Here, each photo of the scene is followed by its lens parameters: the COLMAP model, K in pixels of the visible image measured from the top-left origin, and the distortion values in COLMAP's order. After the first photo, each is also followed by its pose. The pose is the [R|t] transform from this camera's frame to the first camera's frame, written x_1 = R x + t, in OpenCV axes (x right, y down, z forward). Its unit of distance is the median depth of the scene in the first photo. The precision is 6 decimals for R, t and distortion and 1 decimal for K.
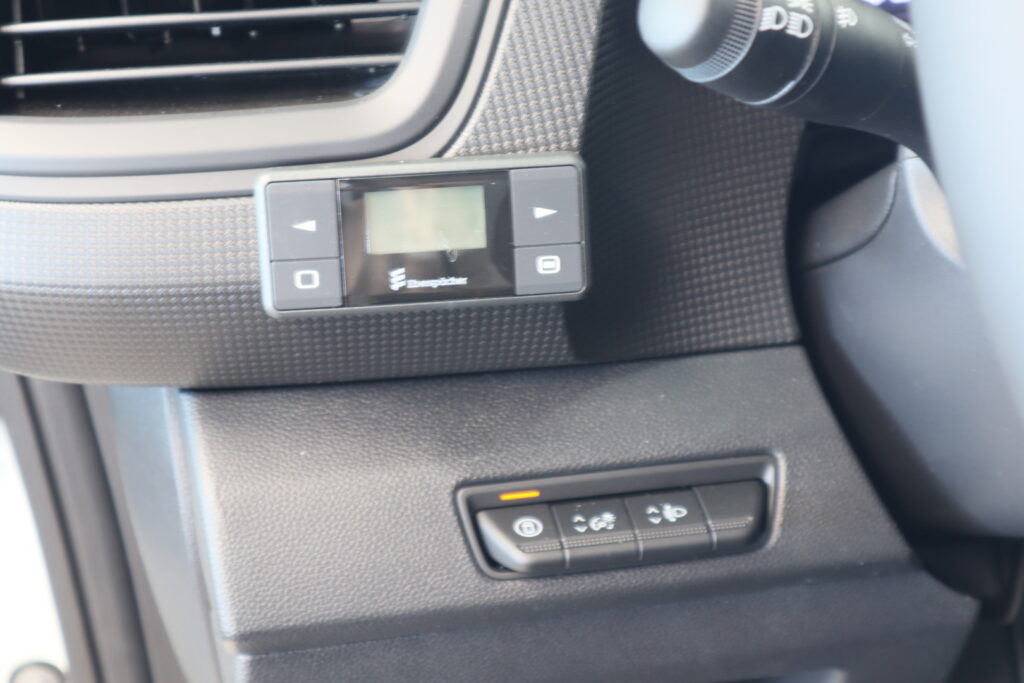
lens RADIAL K [[1741.7, 0, 512.0], [0, 1741.7, 341.5], [0, 0, 1]] dist [0.126426, 0.016074]
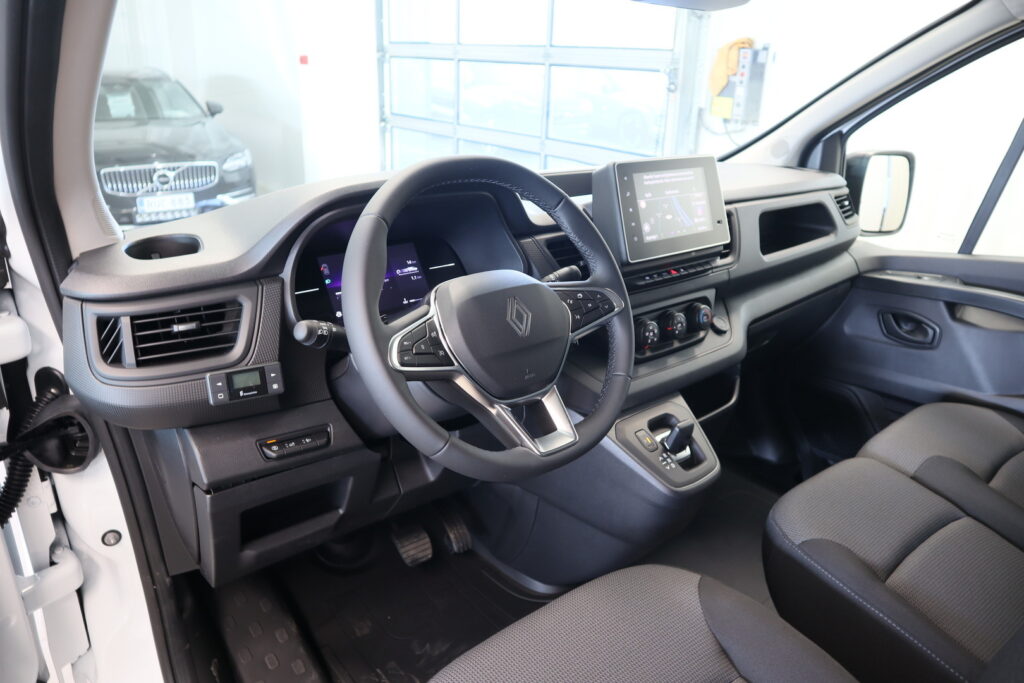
lens RADIAL K [[685.6, 0, 512.0], [0, 685.6, 341.5], [0, 0, 1]] dist [-0.078814, -0.000234]
pose [[0.899666, -0.094583, 0.426211, -0.151129], [0.137511, 0.987951, -0.071022, 0.045802], [-0.414358, 0.122504, 0.901831, -0.777456]]
